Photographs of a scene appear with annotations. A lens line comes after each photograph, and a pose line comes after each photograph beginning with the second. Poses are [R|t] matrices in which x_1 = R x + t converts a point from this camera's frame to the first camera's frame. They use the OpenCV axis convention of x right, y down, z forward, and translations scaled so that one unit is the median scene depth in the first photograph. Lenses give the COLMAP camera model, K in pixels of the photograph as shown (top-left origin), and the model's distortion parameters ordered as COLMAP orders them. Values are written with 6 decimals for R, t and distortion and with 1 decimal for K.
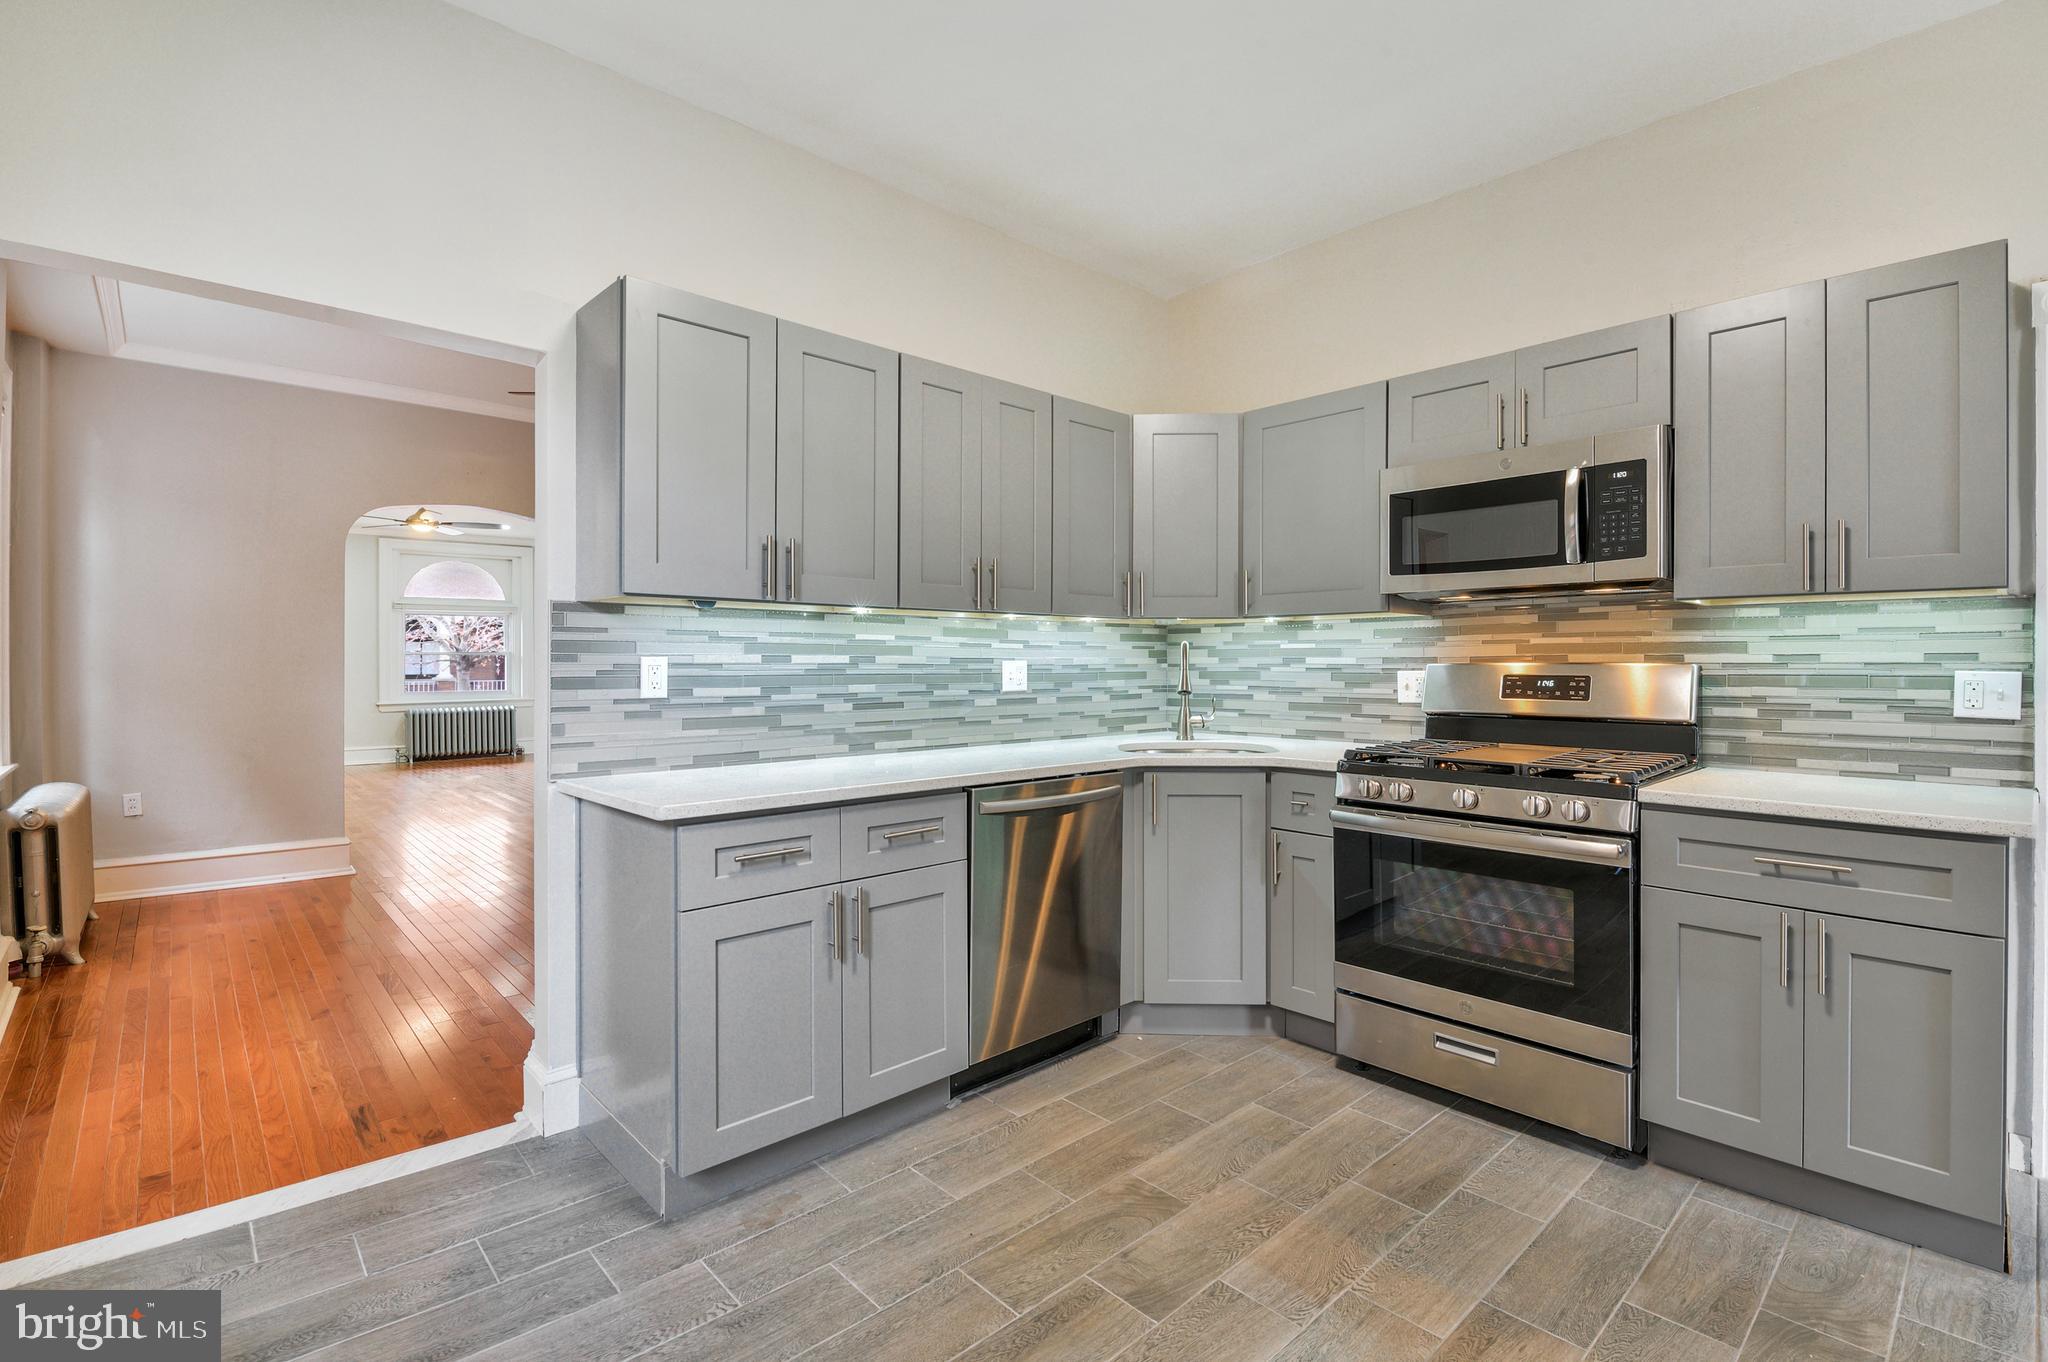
lens RADIAL K [[889.2, 0, 1056.0], [0, 889.2, 657.7], [0, 0, 1]] dist [-0.019269, -0.002218]
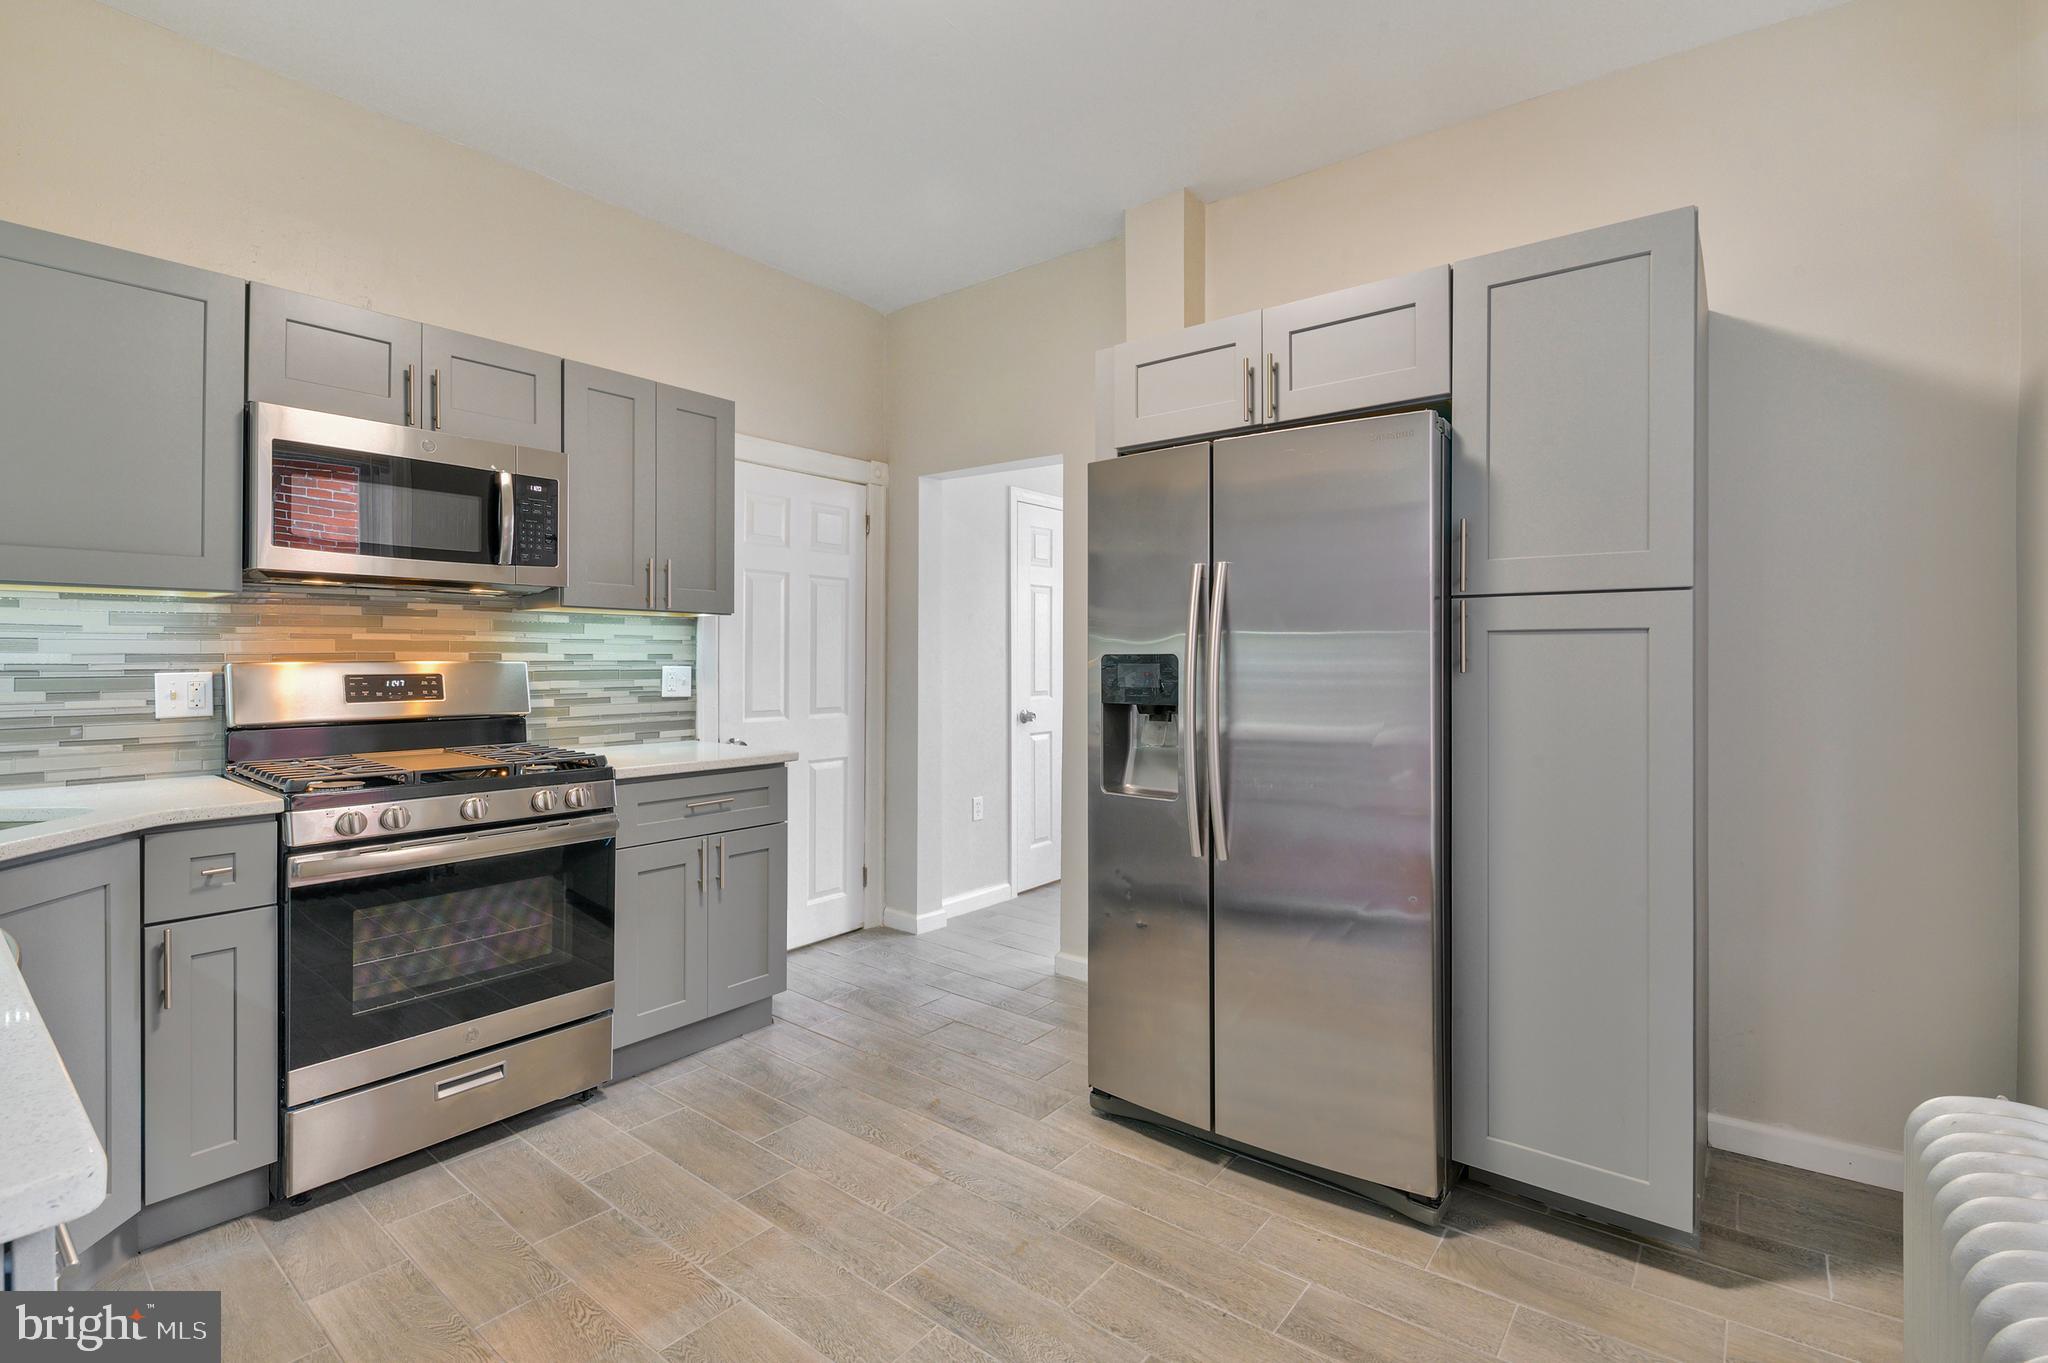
lens RADIAL K [[977.5, 0, 1017.8], [0, 977.5, 650.0], [0, 0, 1]] dist [-0.005587, -0.001557]
pose [[-0.147080, 0.007025, 0.989100, -0.572173], [-0.007736, 0.999936, -0.008252, -0.002722], [-0.989094, -0.008865, -0.147016, 0.530800]]
